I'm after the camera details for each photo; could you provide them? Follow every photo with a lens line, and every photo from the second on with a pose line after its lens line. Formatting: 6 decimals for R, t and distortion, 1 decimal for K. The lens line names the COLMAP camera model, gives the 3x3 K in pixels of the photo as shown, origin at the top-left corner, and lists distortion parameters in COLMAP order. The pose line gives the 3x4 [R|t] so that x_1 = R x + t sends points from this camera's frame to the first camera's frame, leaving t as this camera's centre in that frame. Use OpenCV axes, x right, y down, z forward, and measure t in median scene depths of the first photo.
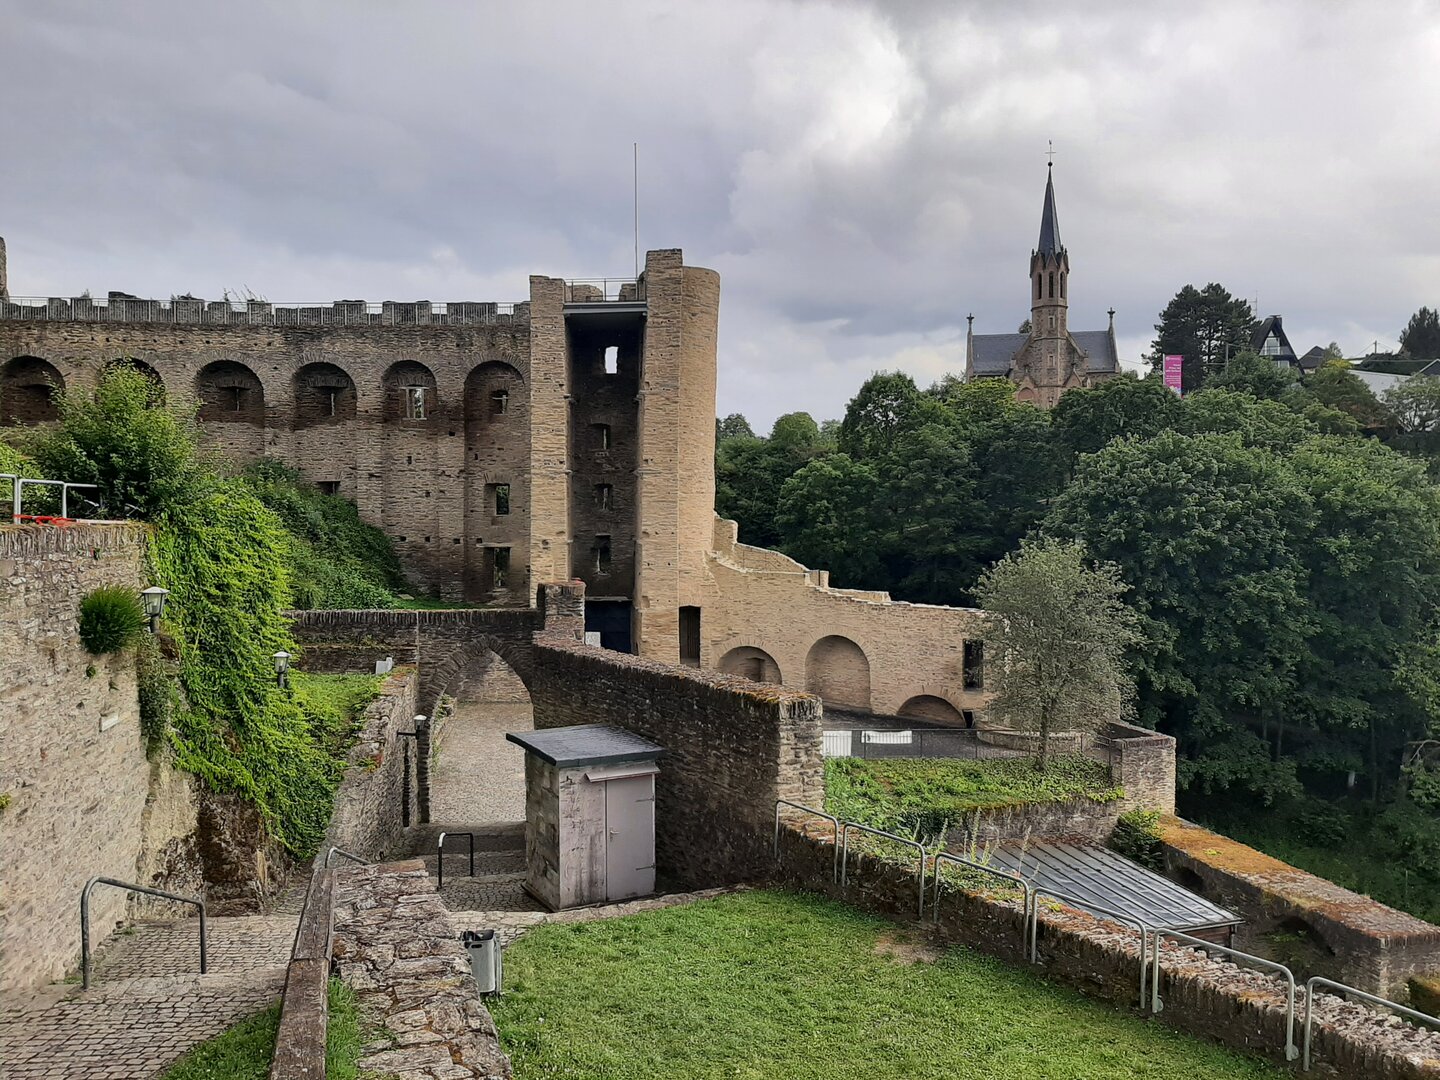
lens RADIAL K [[1100.1, 0, 714.5], [0, 1100.1, 538.7], [0, 0, 1]] dist [0.115534, -0.218637]
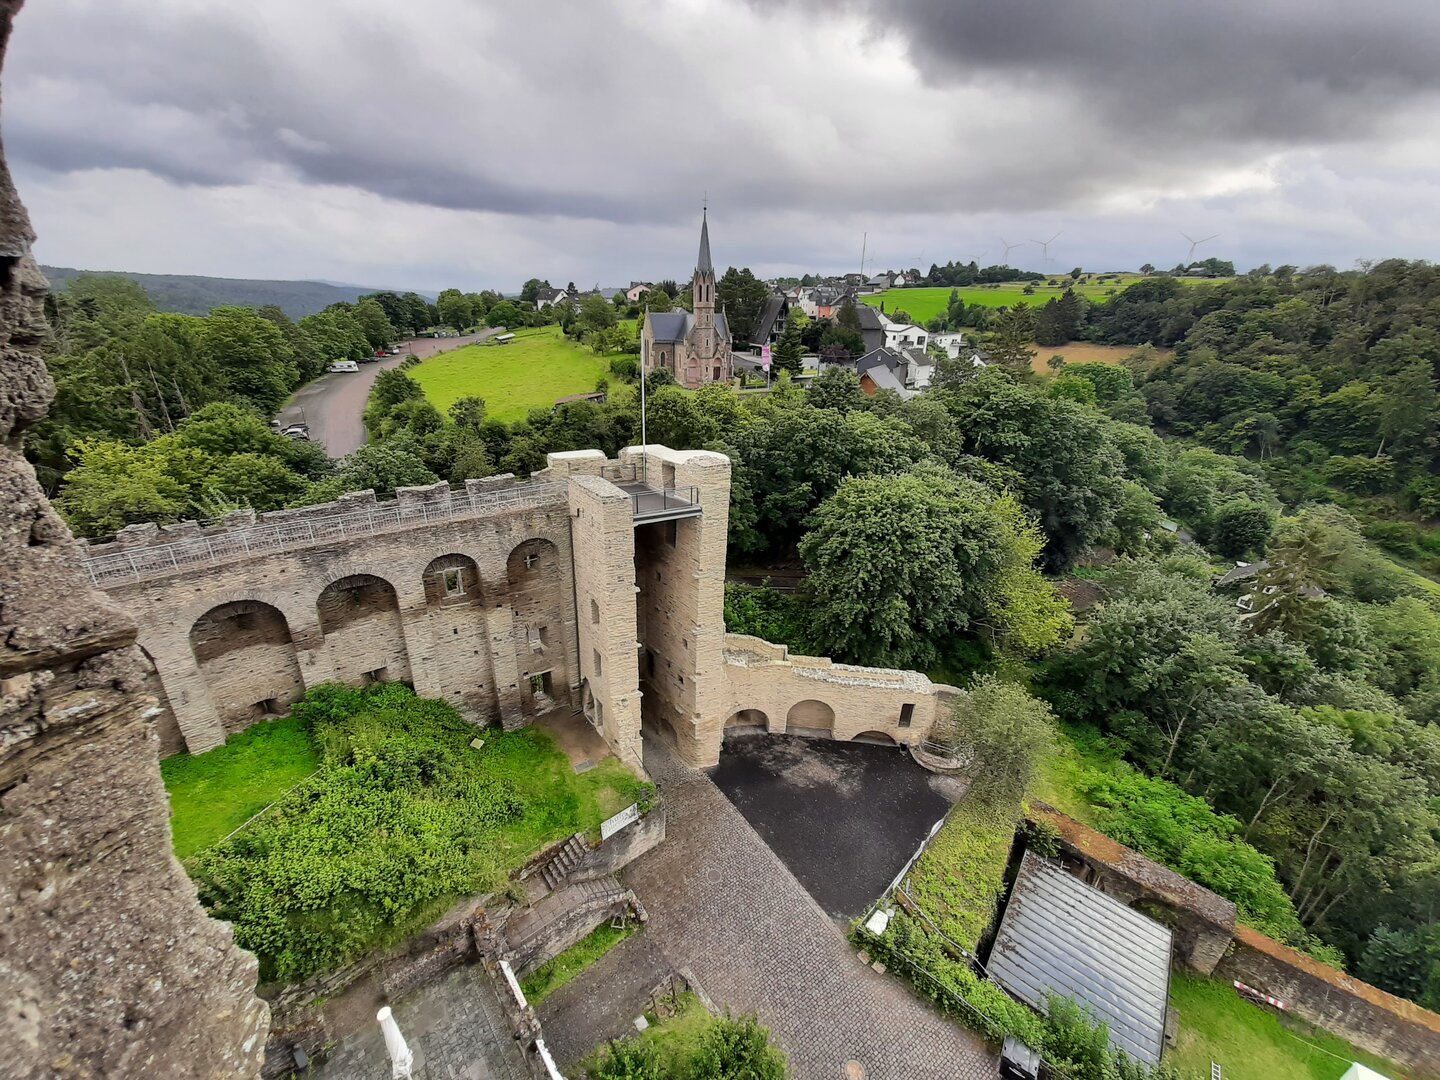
lens RADIAL K [[557.3, 0, 706.8], [0, 557.3, 530.9], [0, 0, 1]] dist [0.011699, -0.010208]
pose [[0.849955, -0.175652, 0.496713, -0.321244], [-0.009820, 0.937341, 0.348275, -0.357821], [-0.526764, -0.300896, 0.794972, 0.466181]]
